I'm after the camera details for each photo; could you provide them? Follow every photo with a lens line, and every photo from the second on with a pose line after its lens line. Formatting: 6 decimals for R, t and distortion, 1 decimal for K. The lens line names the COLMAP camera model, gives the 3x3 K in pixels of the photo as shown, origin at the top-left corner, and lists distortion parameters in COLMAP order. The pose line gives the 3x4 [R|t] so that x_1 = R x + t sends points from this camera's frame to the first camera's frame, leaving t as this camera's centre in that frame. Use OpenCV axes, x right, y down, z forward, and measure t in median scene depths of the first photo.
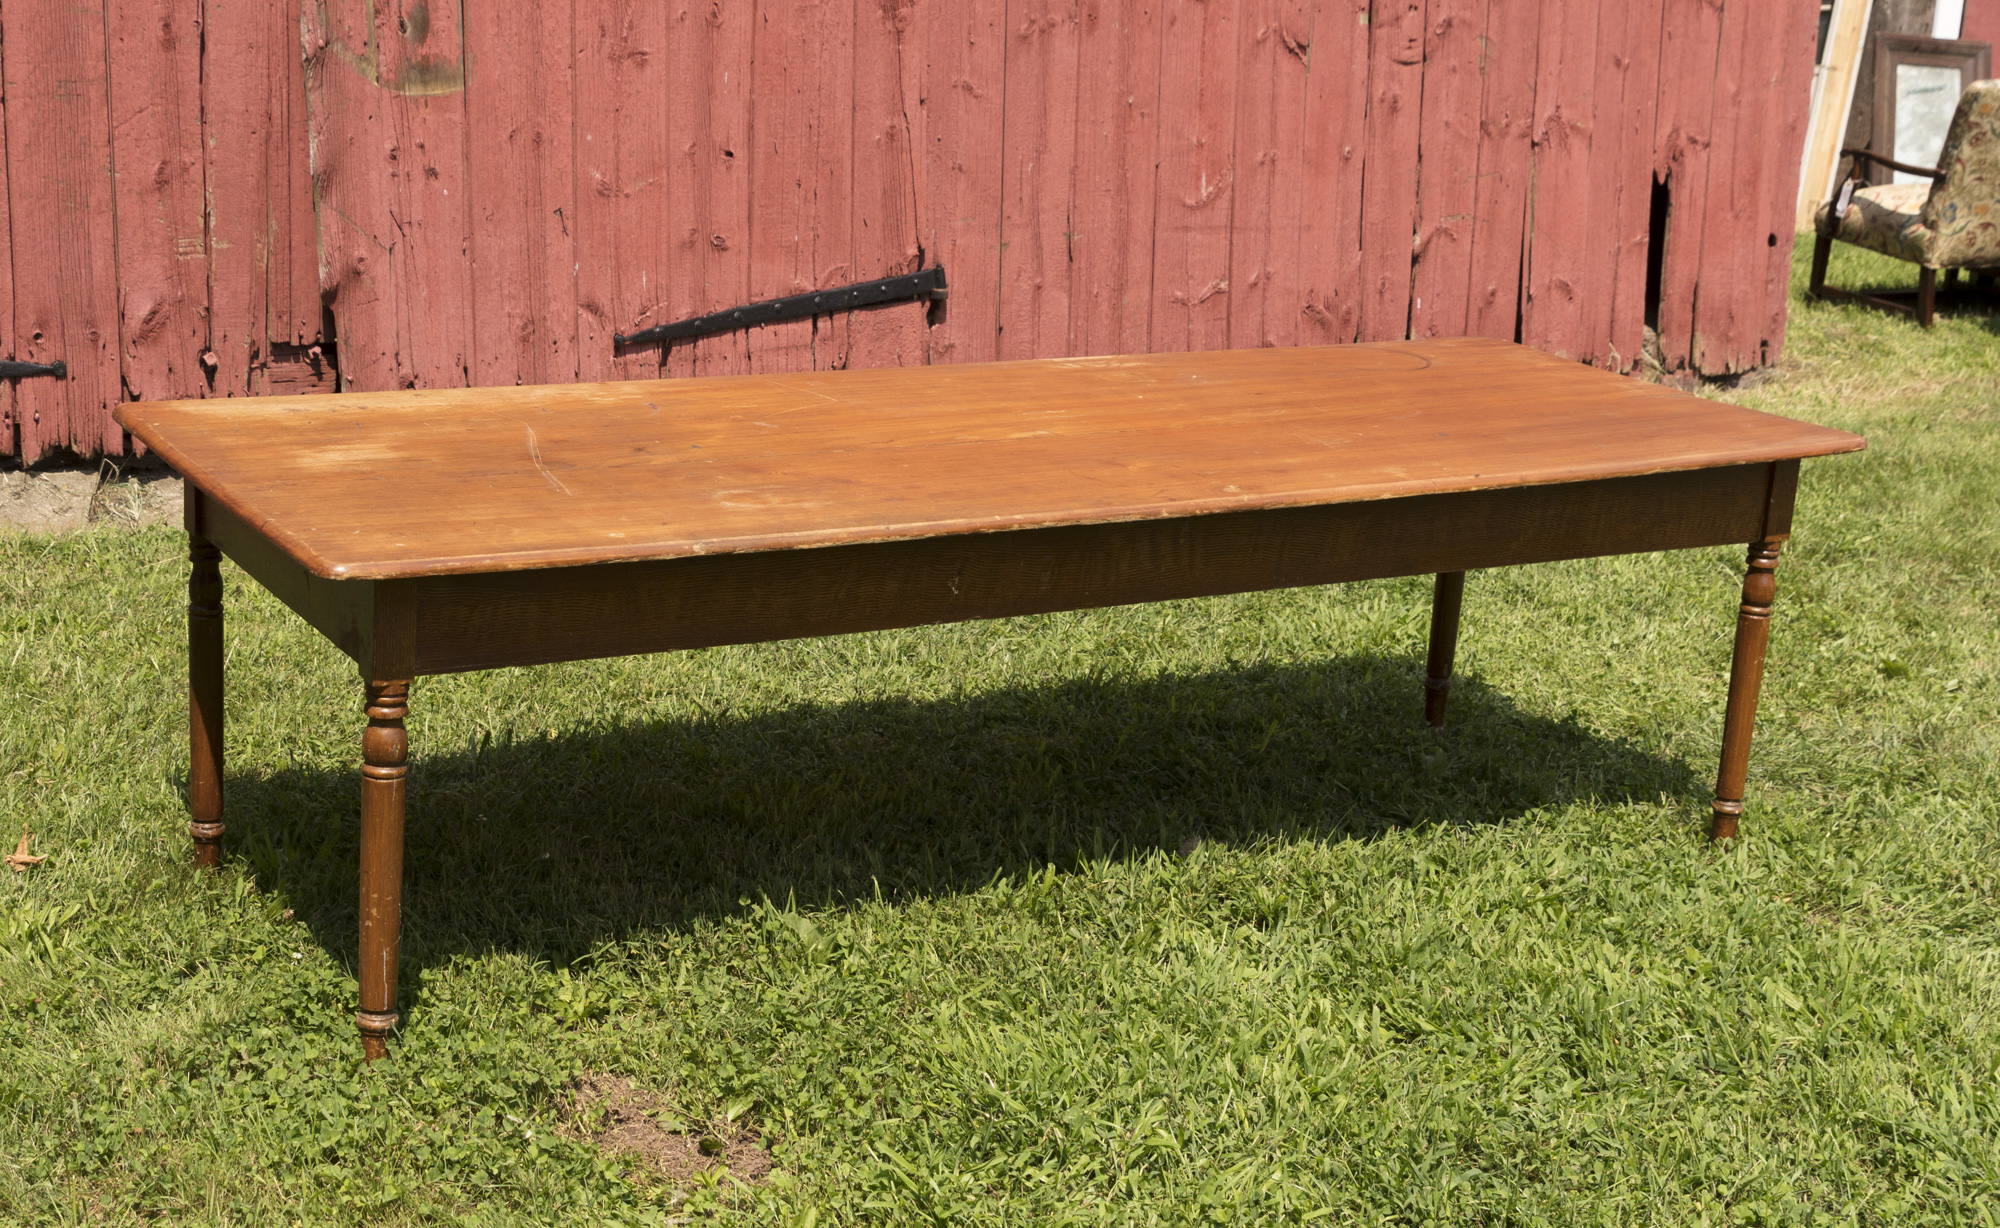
lens RADIAL K [[3027.3, 0, 983.3], [0, 3027.3, 620.3], [0, 0, 1]] dist [-0.042015, 0.000000]
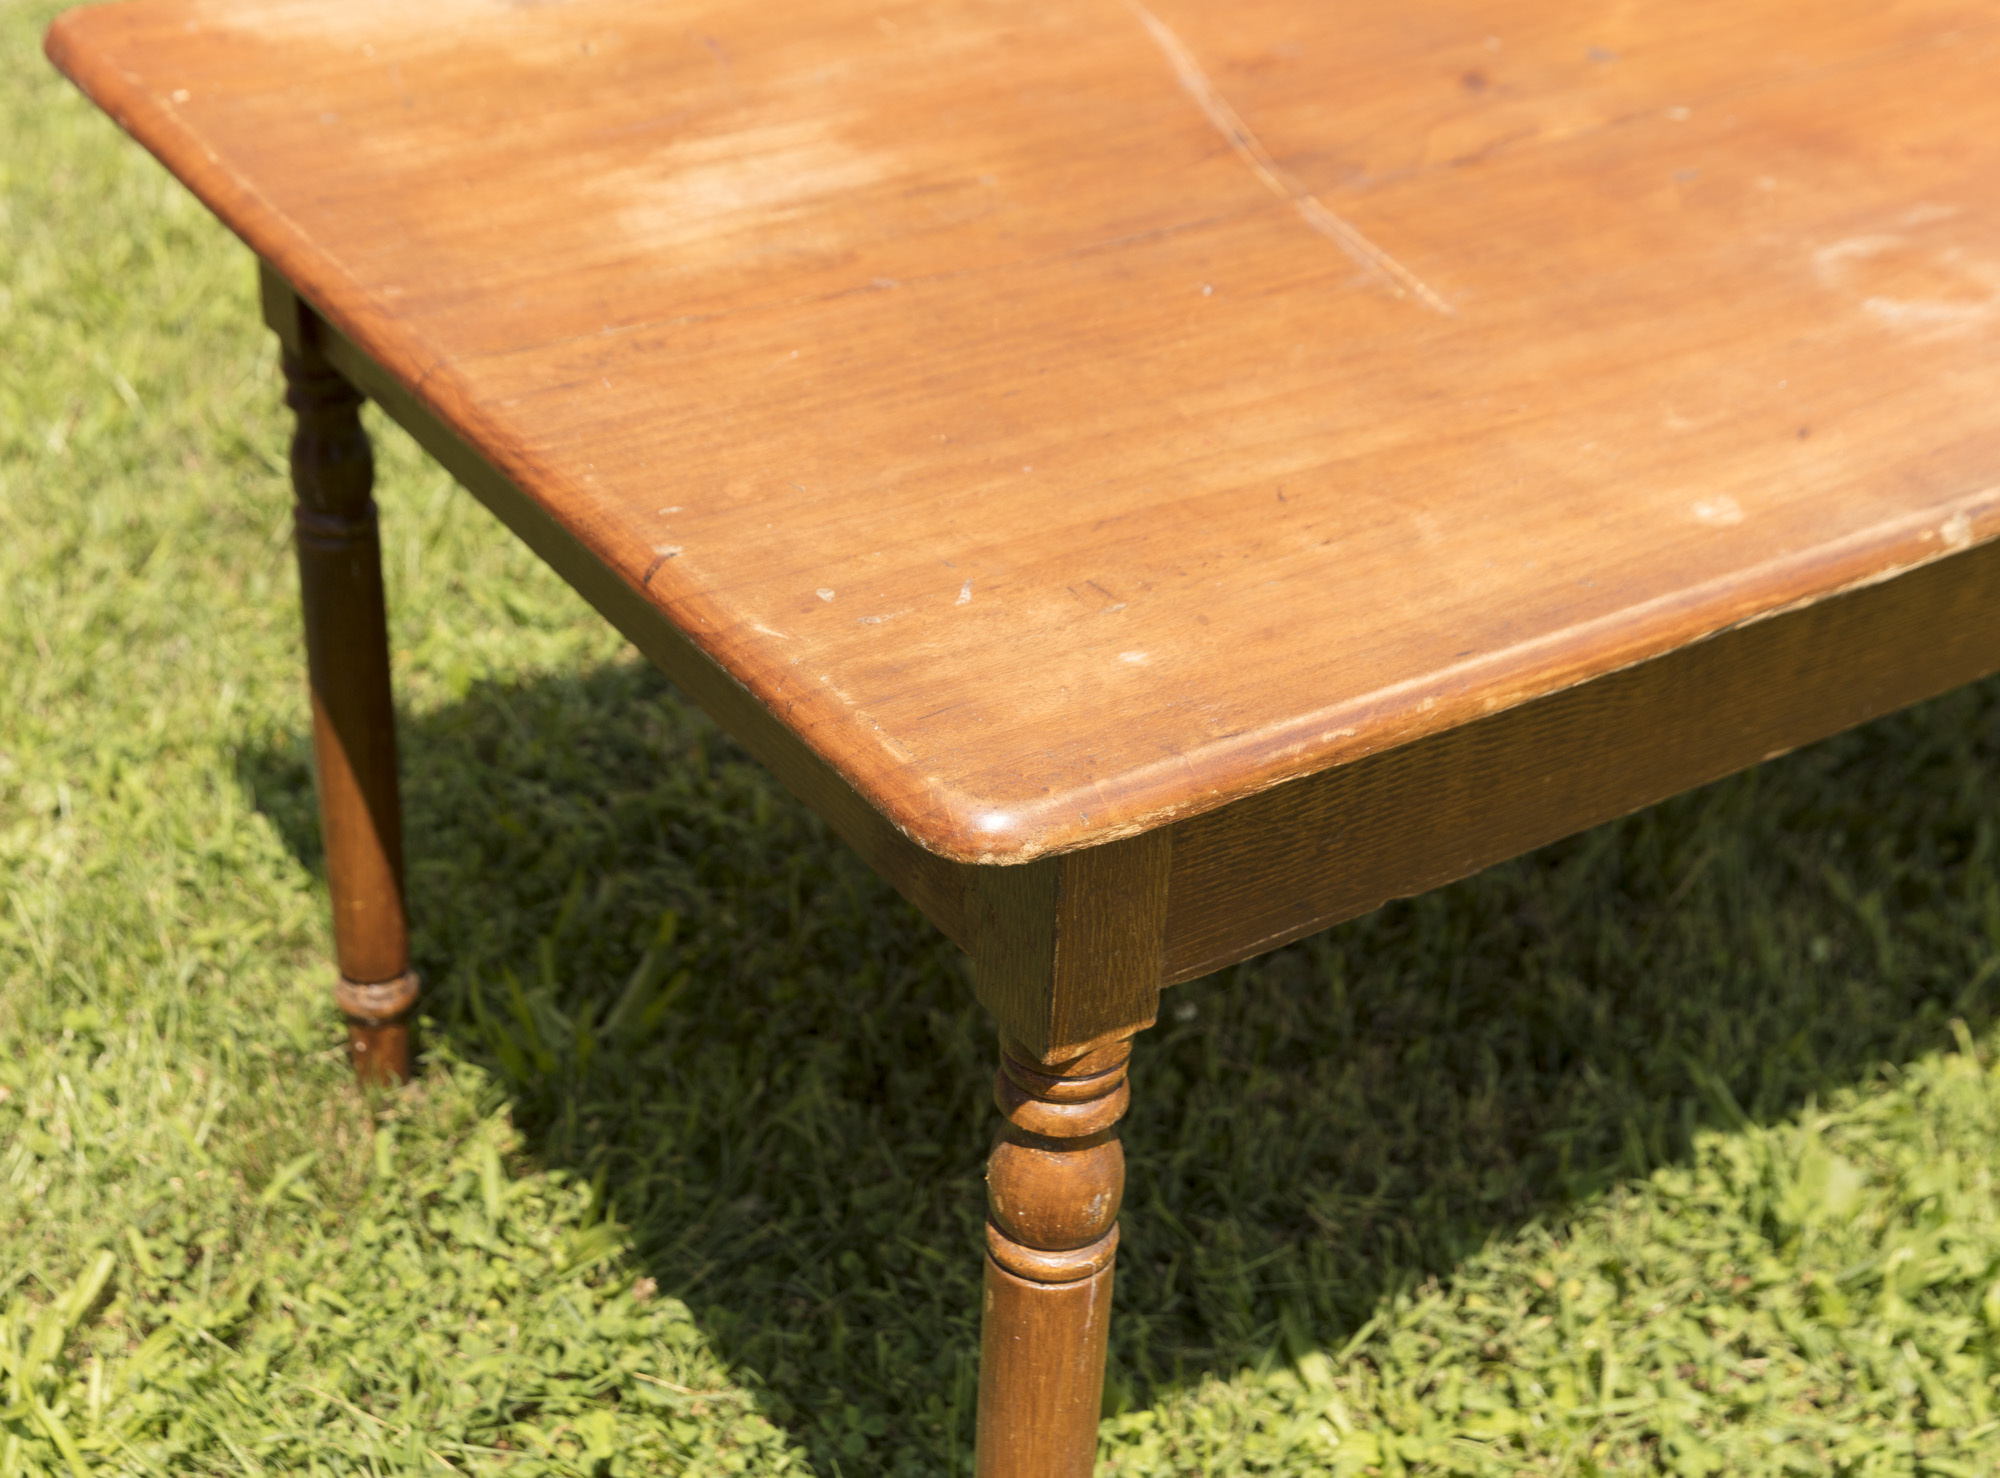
lens RADIAL K [[3392.8, 0, 1004.3], [0, 3392.8, 738.7], [0, 0, 1]] dist [-0.036709, 0.000000]
pose [[0.998462, -0.053472, 0.014648, -0.110524], [0.047198, 0.958414, 0.281450, -0.059754], [-0.029088, -0.280326, 0.959464, 0.350044]]
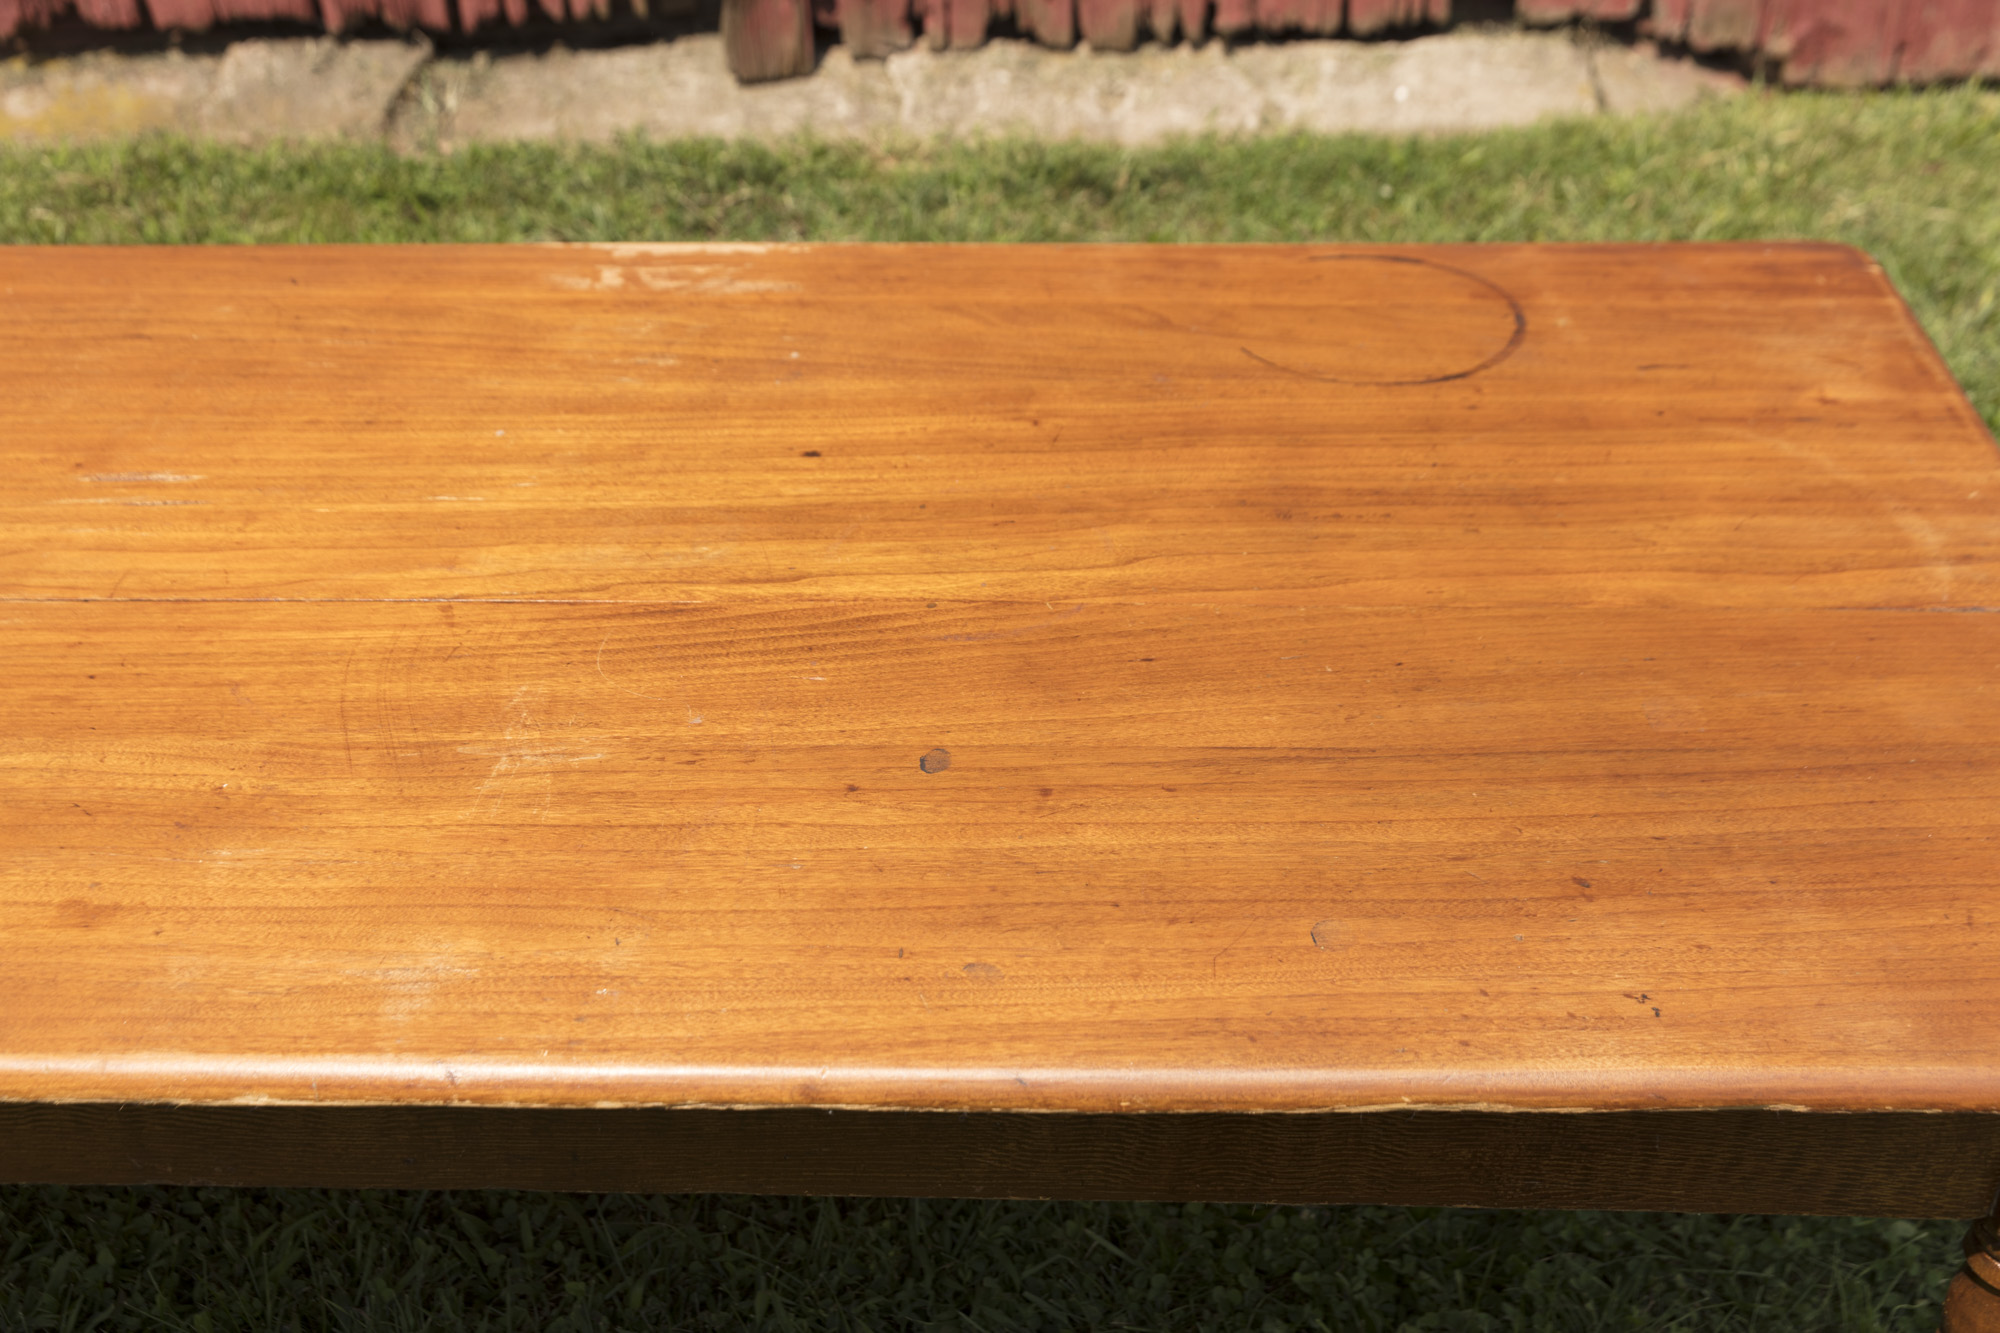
lens RADIAL K [[2305.5, 0, 1009.2], [0, 2305.5, 661.8], [0, 0, 1]] dist [-0.006136, 0.000000]
pose [[0.838104, 0.240363, -0.489701, 0.184910], [-0.083890, 0.943805, 0.319680, -0.103366], [0.539022, -0.226844, 0.811170, 0.532347]]
